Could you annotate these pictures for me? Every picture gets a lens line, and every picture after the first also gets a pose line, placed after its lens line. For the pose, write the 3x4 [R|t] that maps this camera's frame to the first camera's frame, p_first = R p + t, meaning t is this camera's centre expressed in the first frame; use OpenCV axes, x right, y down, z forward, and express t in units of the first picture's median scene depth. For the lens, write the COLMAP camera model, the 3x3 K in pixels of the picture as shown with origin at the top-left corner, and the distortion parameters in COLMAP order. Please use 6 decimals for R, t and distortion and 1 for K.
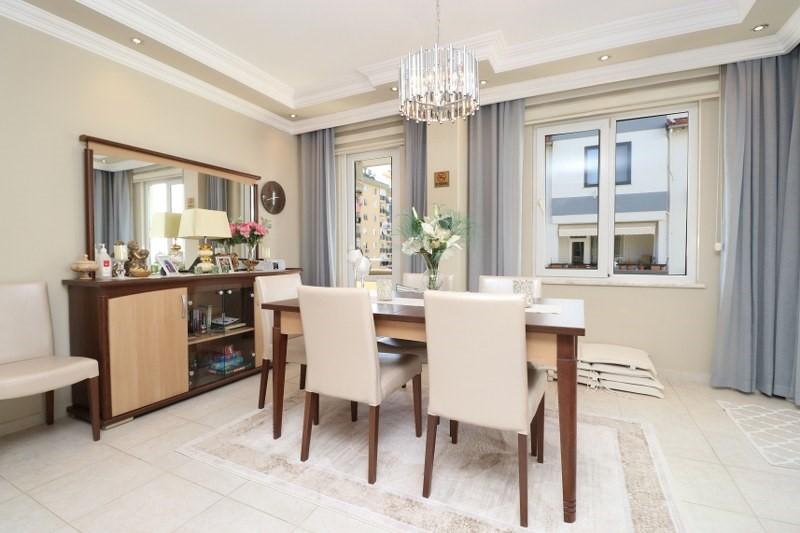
lens RADIAL K [[371.1, 0, 402.0], [0, 371.1, 262.9], [0, 0, 1]] dist [-0.010390, -0.005471]
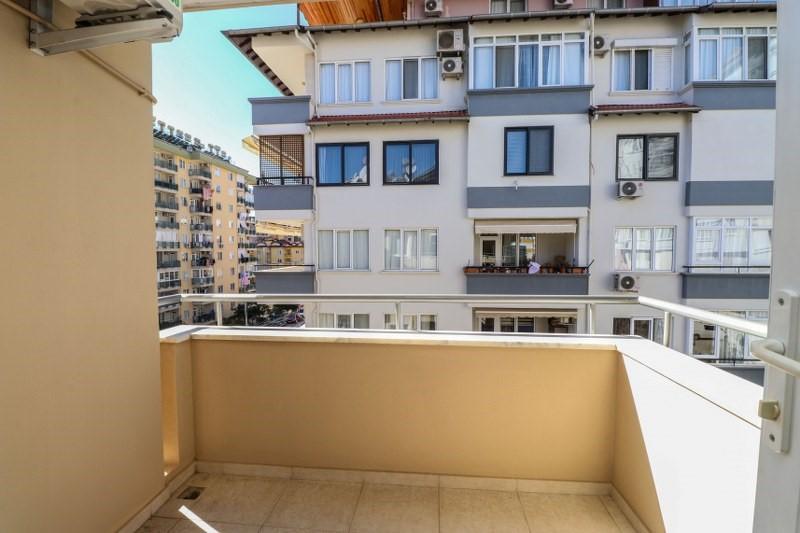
lens RADIAL K [[391.7, 0, 406.8], [0, 391.7, 269.9], [0, 0, 1]] dist [-0.017576, -0.003643]
pose [[0.939851, -0.015606, 0.341228, -0.021191], [0.006156, 0.999567, 0.028757, -0.017387], [-0.341529, -0.024927, 0.939541, 0.235956]]
